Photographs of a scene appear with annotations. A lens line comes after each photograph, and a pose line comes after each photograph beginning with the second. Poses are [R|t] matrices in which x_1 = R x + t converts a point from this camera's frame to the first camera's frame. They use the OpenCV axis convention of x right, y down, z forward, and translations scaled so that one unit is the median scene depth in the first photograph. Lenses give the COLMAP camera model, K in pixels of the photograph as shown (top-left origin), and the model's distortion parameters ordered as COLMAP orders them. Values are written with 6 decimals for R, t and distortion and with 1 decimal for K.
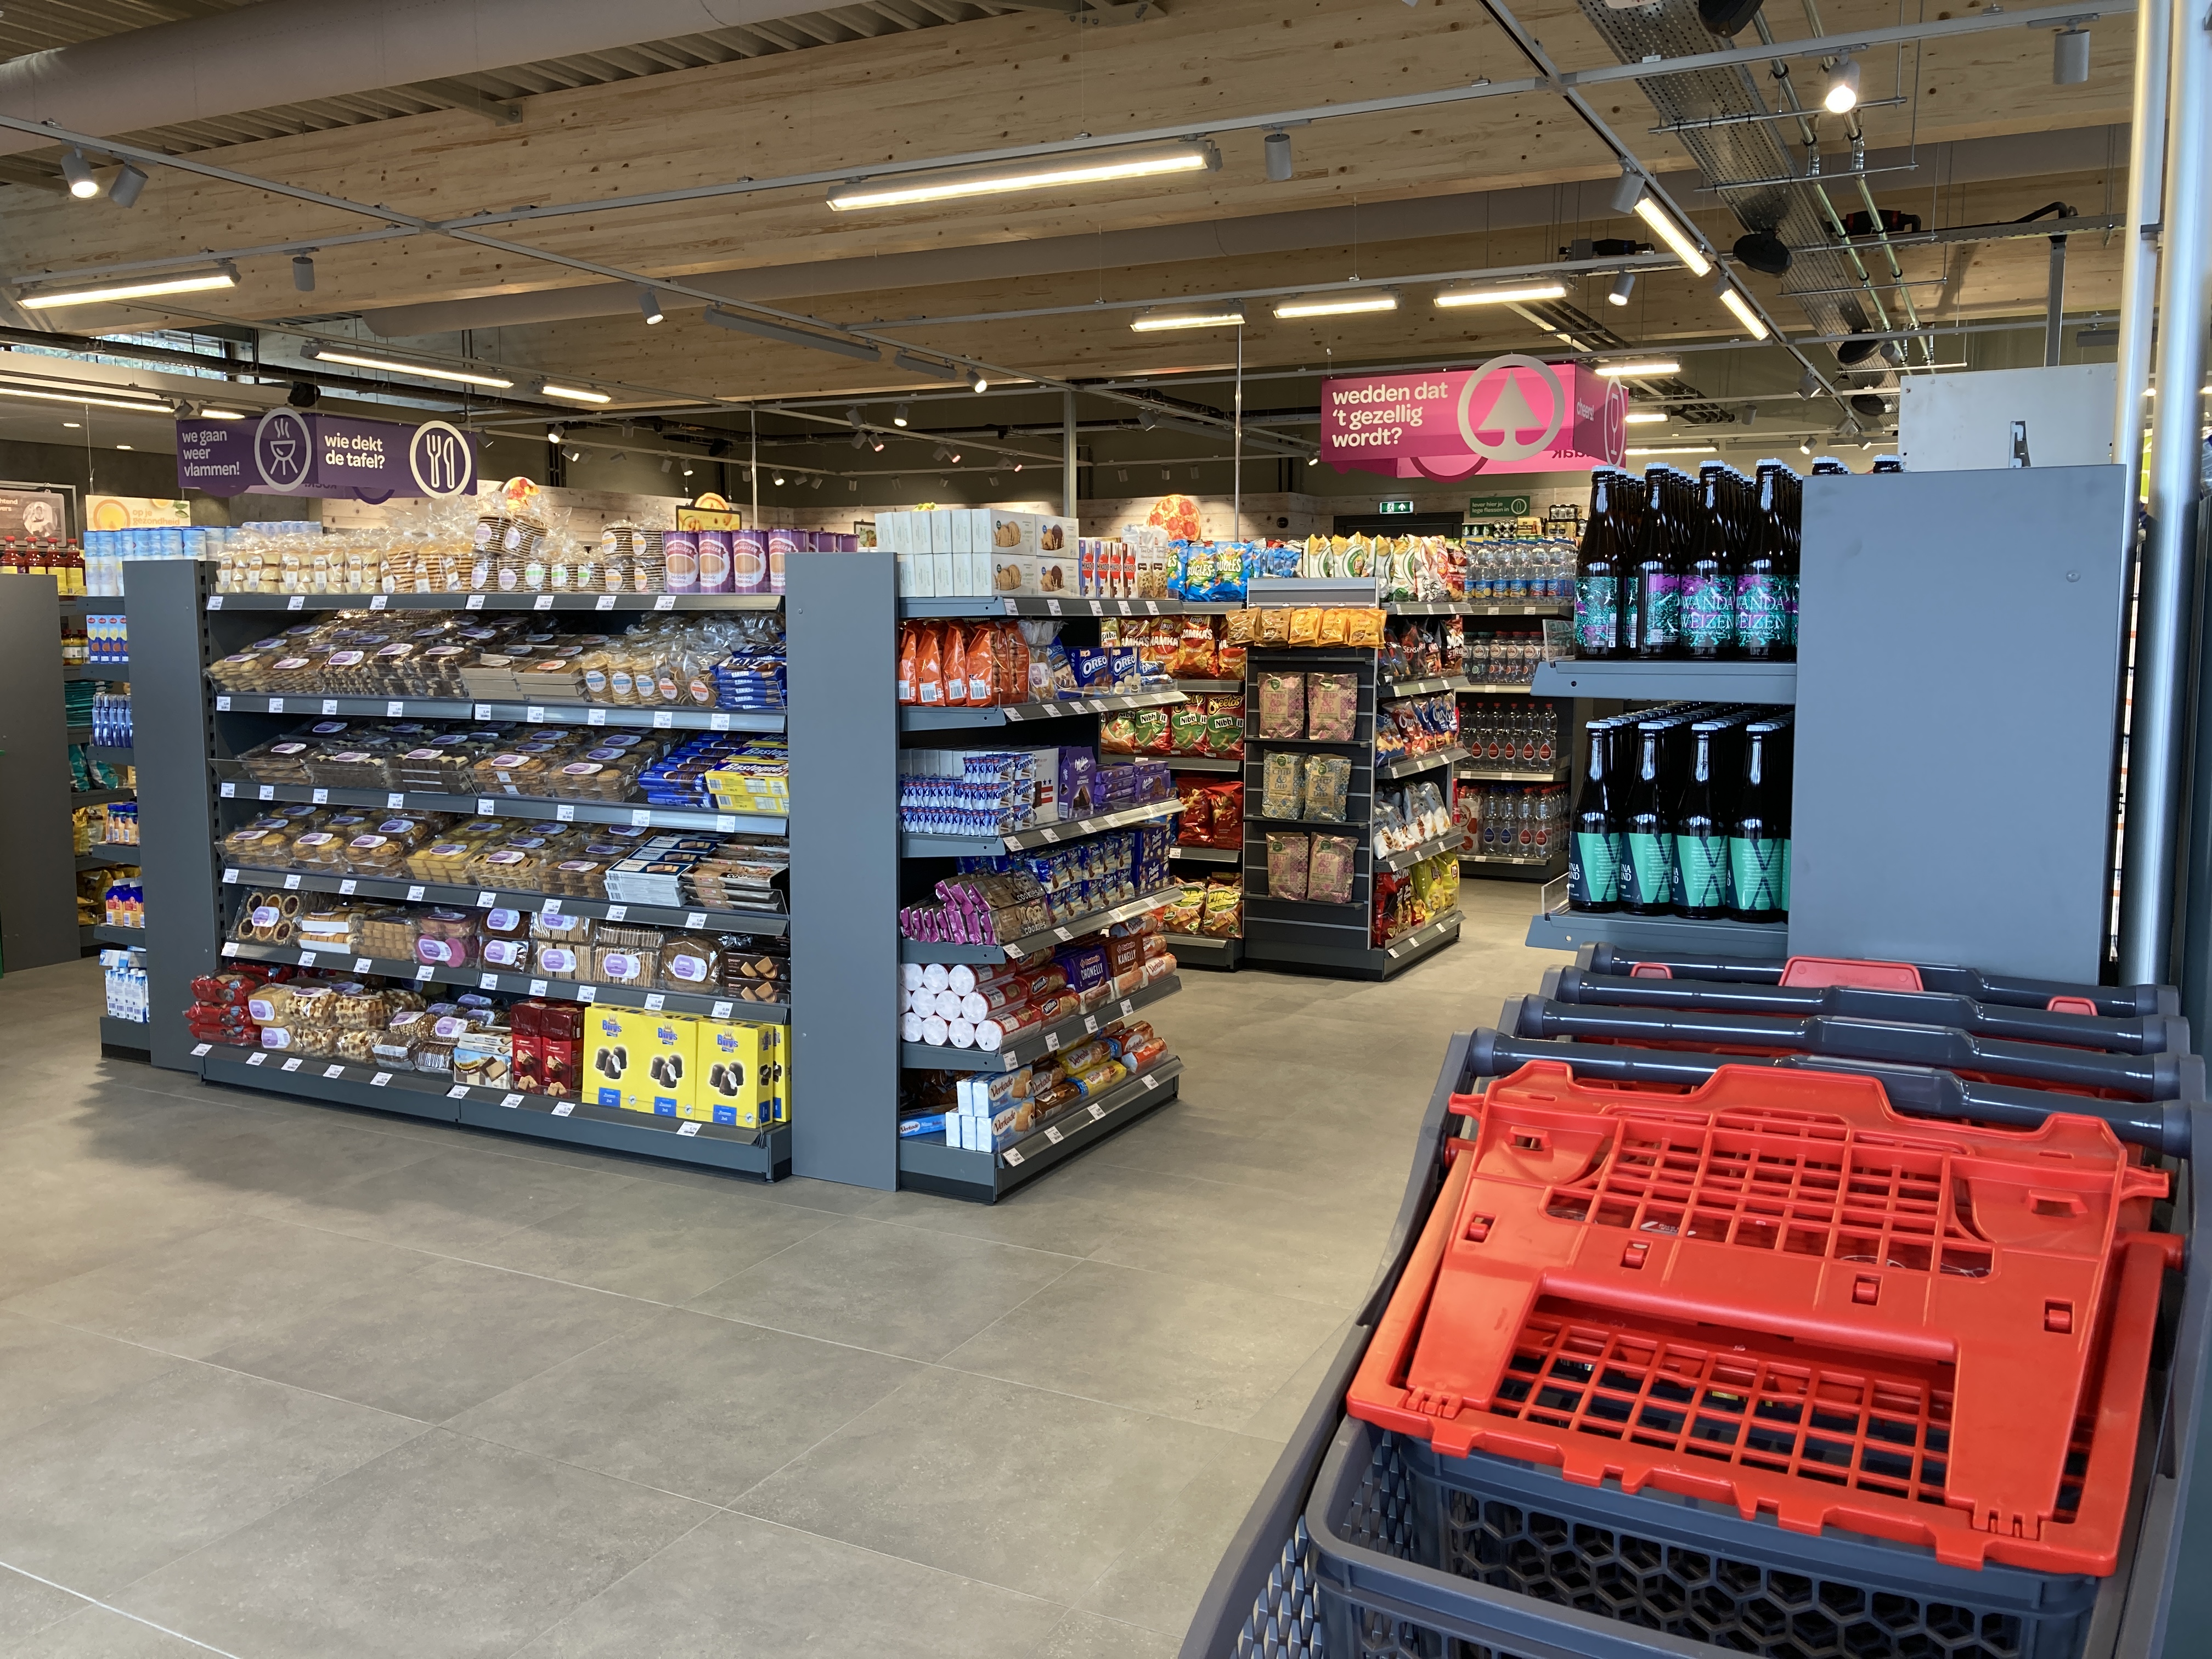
lens RADIAL K [[1739.5, 0, 1106.0], [0, 1739.5, 829.5], [0, 0, 1]] dist [0.003845, -0.018913]
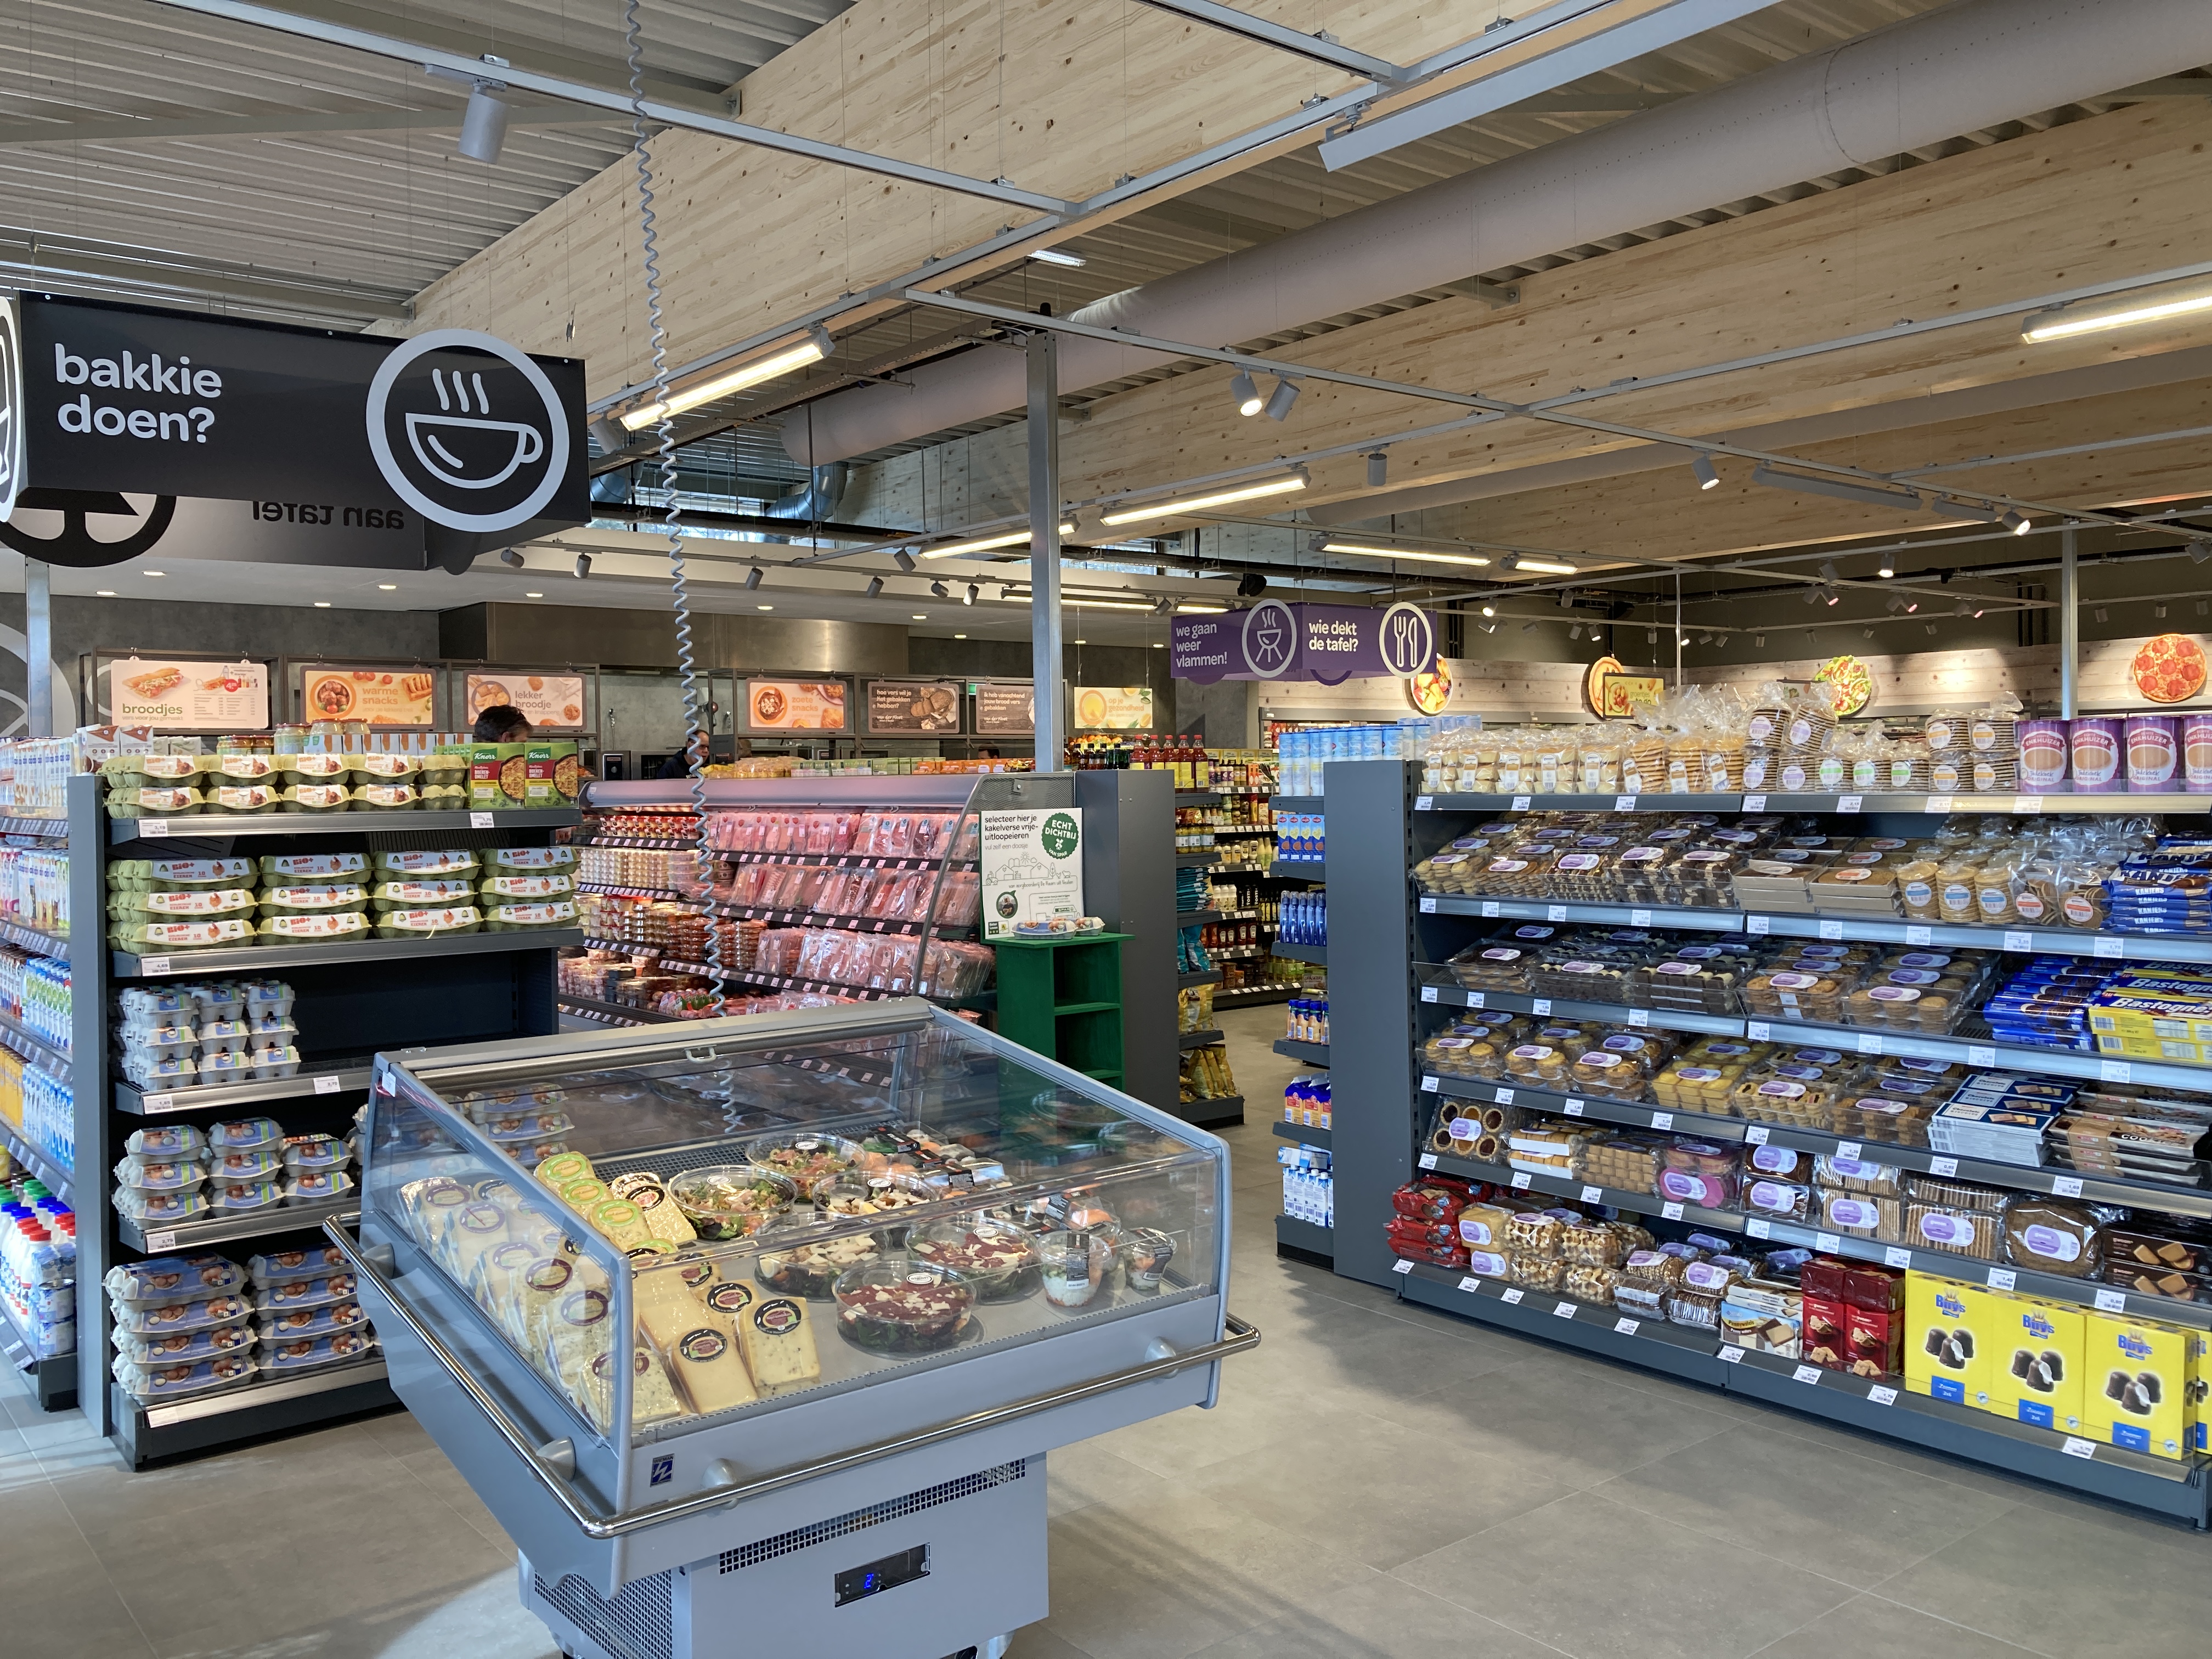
lens RADIAL K [[1739.5, 0, 1106.0], [0, 1739.5, 829.5], [0, 0, 1]] dist [0.003845, -0.018913]
pose [[0.905516, -0.005019, -0.424283, -0.274649], [-0.033071, 0.996053, -0.082364, -0.030698], [0.423022, 0.088613, 0.901776, 0.043105]]
